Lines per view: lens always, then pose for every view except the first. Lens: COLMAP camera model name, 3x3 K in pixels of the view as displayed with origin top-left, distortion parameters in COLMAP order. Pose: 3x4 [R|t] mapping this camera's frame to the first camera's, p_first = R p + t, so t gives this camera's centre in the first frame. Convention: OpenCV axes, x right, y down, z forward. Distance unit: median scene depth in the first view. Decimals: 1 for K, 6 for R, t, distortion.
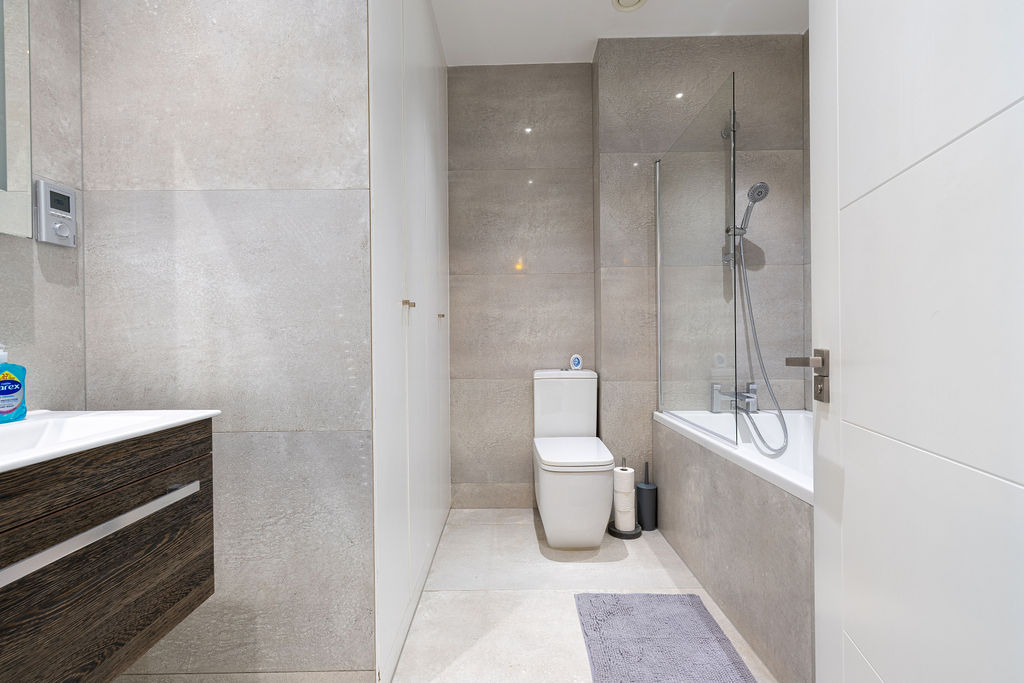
lens RADIAL K [[445.8, 0, 508.6], [0, 445.8, 340.8], [0, 0, 1]] dist [-0.000083, 0.000351]
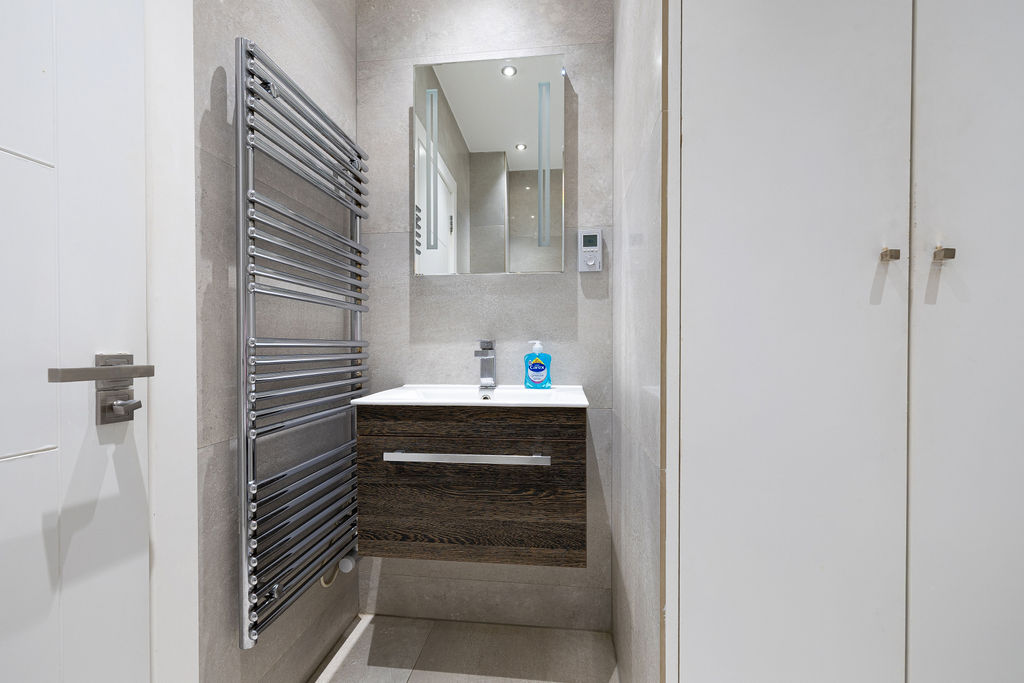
lens RADIAL K [[445.8, 0, 509.0], [0, 445.8, 347.2], [0, 0, 1]] dist [-0.000083, 0.000351]
pose [[-0.126925, 0.016456, -0.991776, 0.492908], [0.000758, 0.999864, 0.016493, 0.002677], [0.991912, 0.001341, -0.126920, 1.048272]]
